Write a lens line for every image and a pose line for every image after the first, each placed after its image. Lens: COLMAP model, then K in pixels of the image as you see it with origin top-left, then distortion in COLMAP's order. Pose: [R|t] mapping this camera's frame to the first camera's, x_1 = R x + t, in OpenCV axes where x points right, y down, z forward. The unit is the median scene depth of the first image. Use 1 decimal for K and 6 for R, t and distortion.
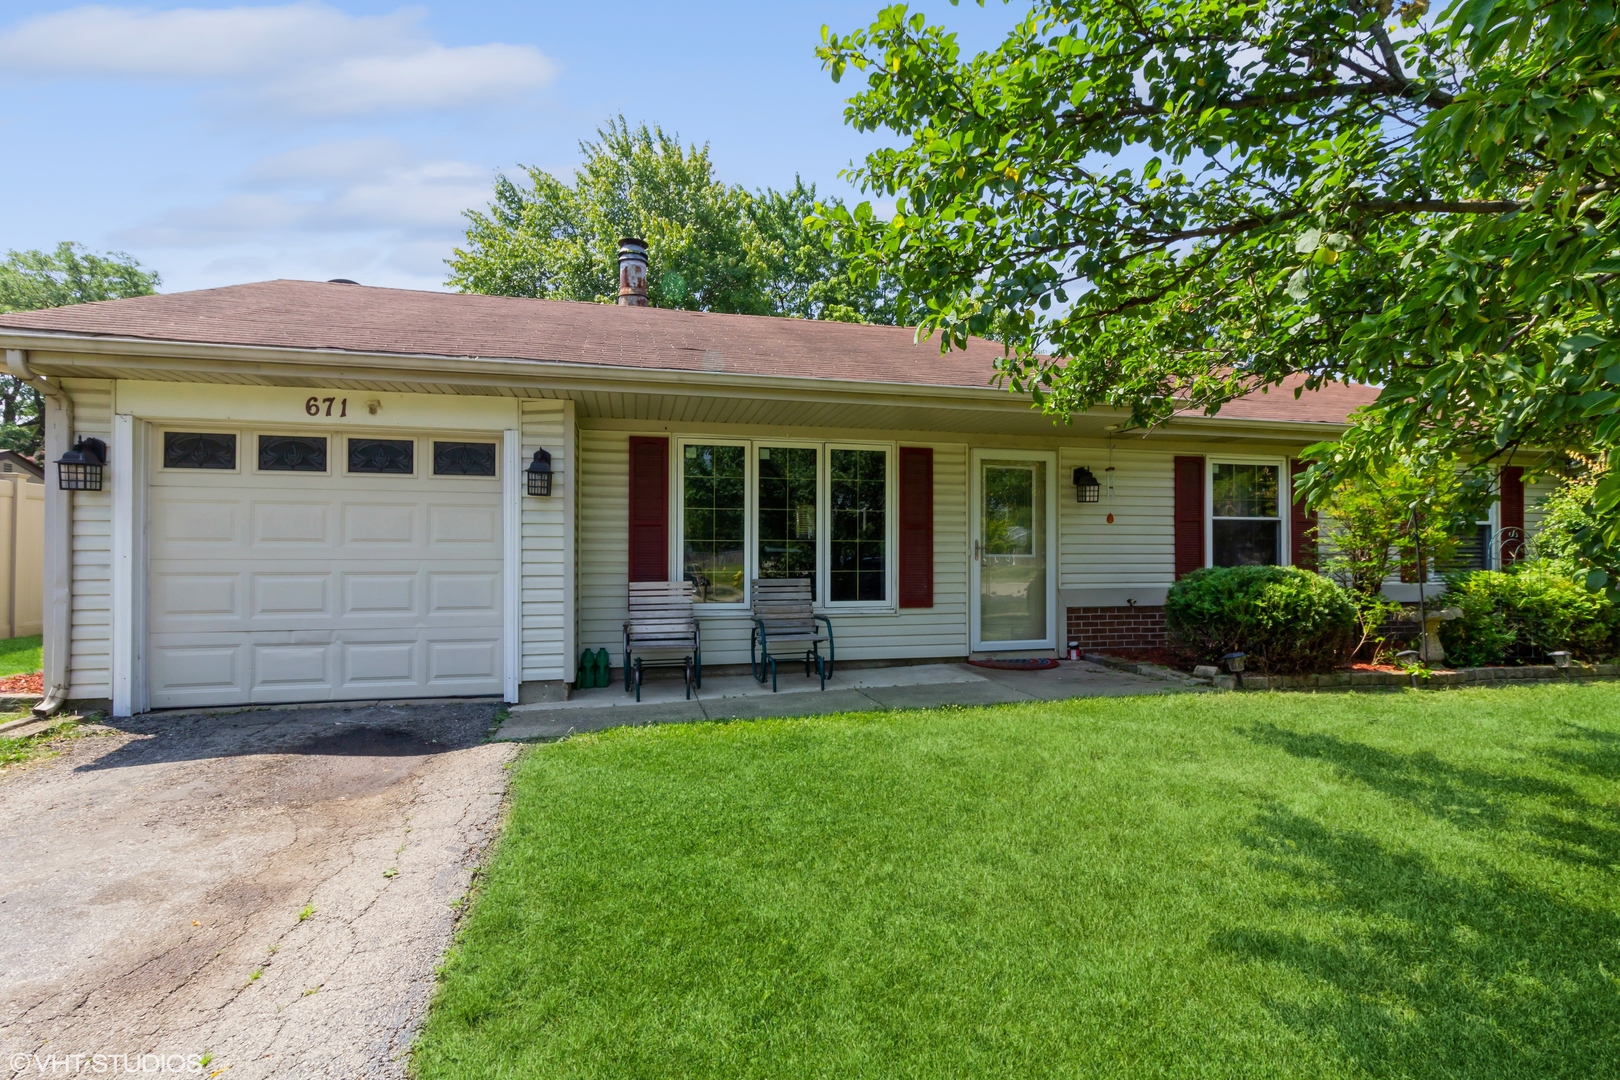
lens RADIAL K [[772.1, 0, 807.8], [0, 772.1, 525.5], [0, 0, 1]] dist [0.002900, 0.001273]
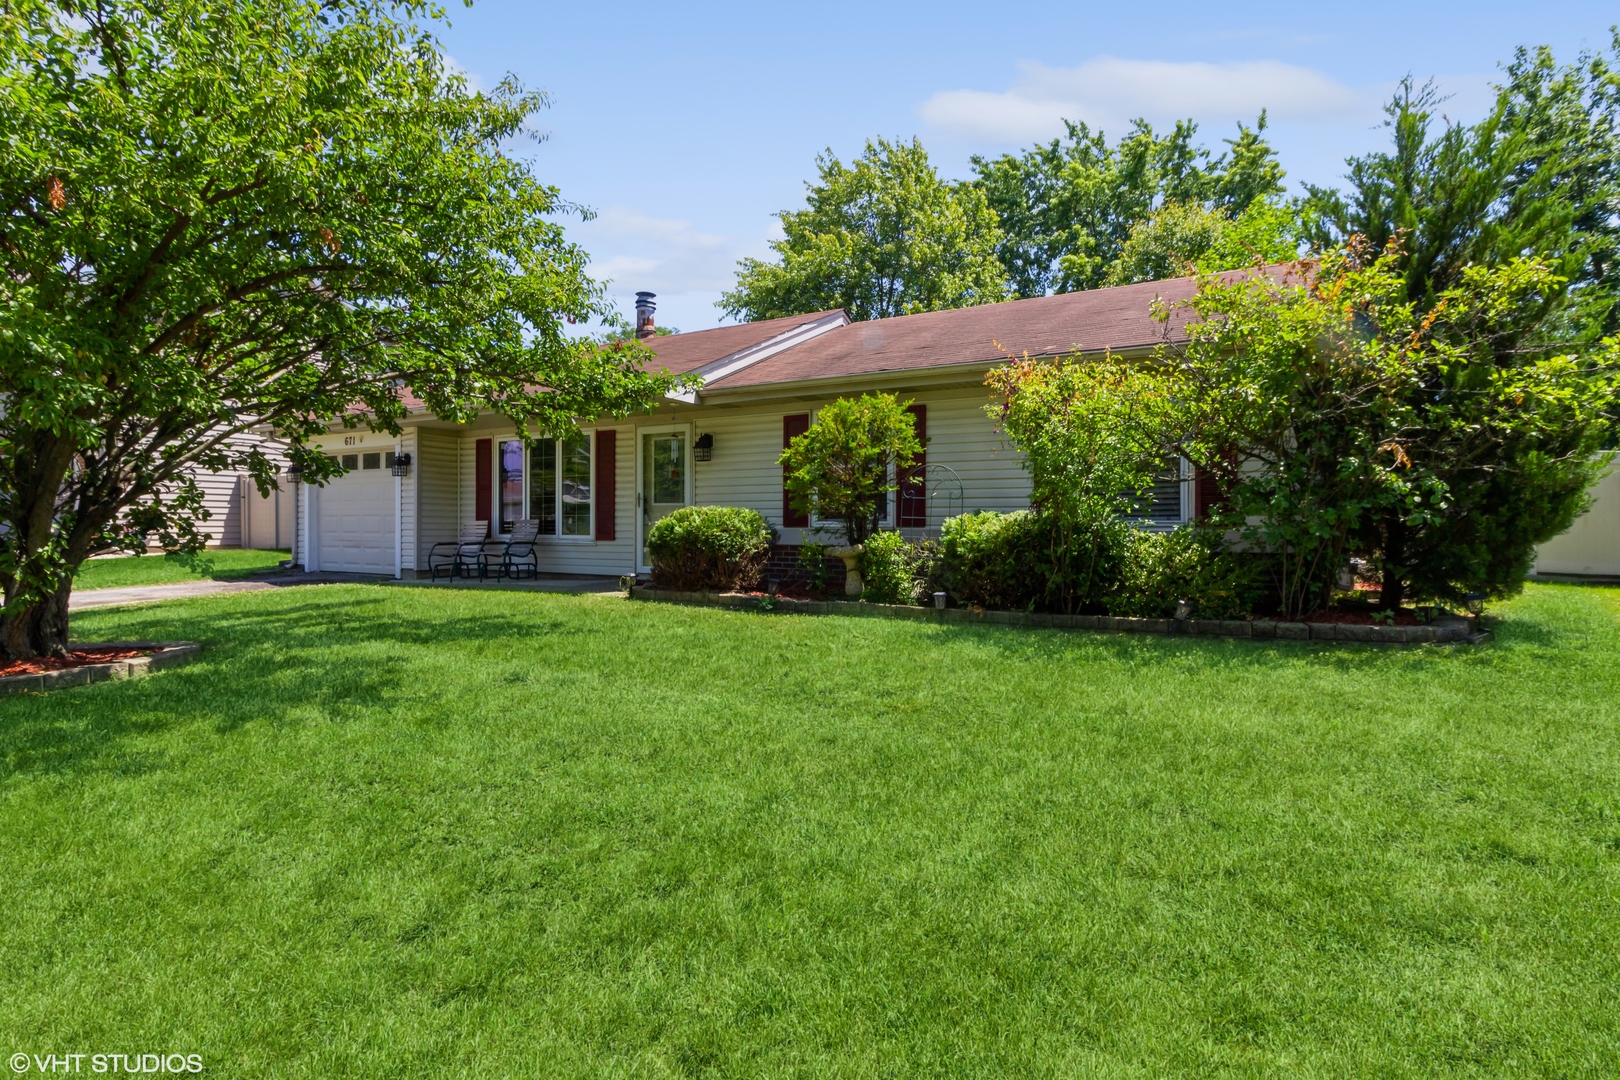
lens RADIAL K [[773.8, 0, 806.0], [0, 773.8, 510.5], [0, 0, 1]] dist [0.003172, -0.000067]
pose [[0.748470, -0.009491, -0.663101, 1.377300], [0.016327, 0.999858, 0.004117, 0.049345], [0.662967, -0.013908, 0.748519, 0.159232]]
